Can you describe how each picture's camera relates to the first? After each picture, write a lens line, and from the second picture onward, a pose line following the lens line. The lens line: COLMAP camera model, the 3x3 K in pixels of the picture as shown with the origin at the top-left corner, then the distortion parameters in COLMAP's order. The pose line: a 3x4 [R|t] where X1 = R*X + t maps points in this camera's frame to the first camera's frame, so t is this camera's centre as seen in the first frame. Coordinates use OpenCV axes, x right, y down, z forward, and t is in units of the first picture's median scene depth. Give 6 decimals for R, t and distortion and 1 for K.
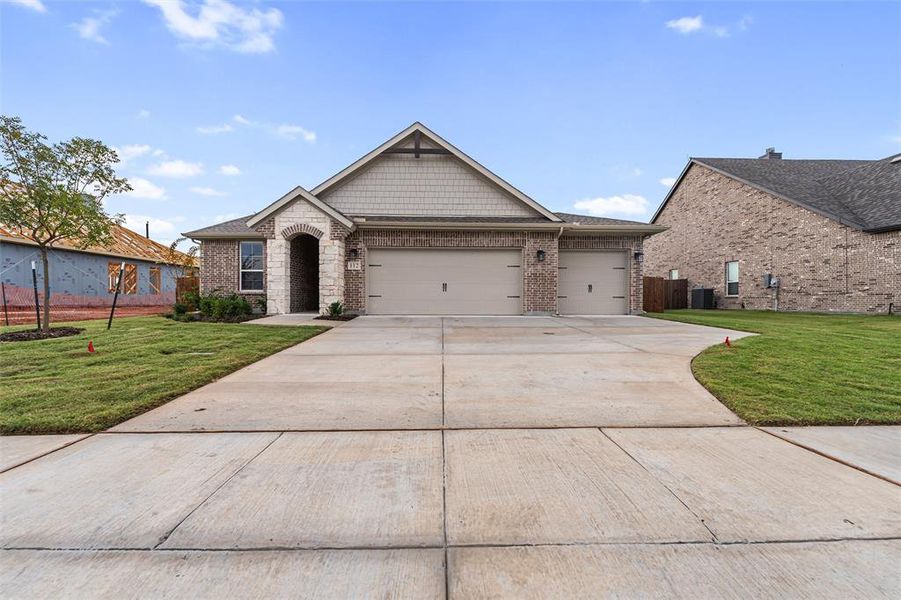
lens RADIAL K [[364.8, 0, 449.3], [0, 364.8, 297.8], [0, 0, 1]] dist [0.001001, 0.000053]
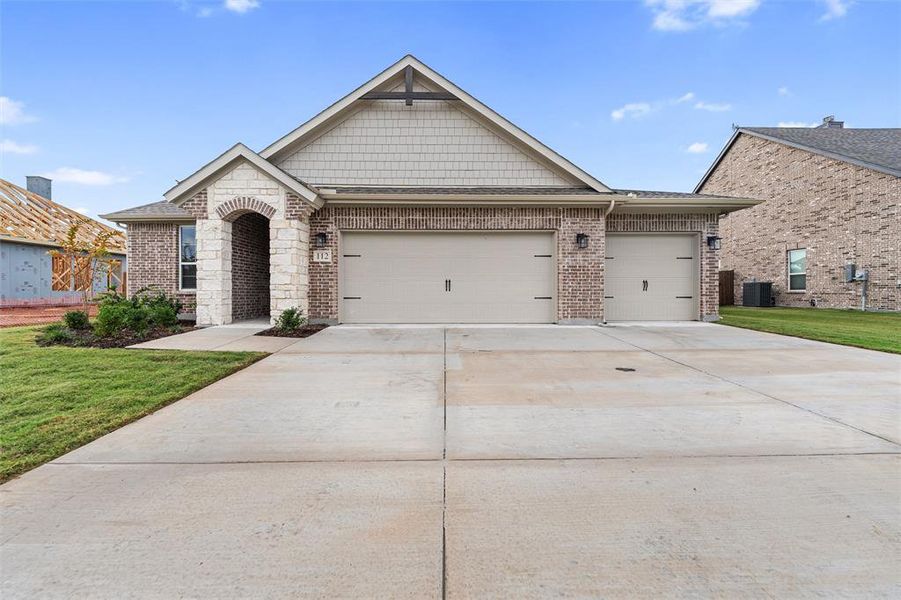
lens RADIAL K [[369.4, 0, 449.5], [0, 369.4, 290.3], [0, 0, 1]] dist [-0.000859, 0.000090]
pose [[0.999963, -0.004224, -0.007560, -0.004383], [0.004248, 0.999986, 0.003202, -0.021616], [0.007546, -0.003234, 0.999966, 0.268724]]
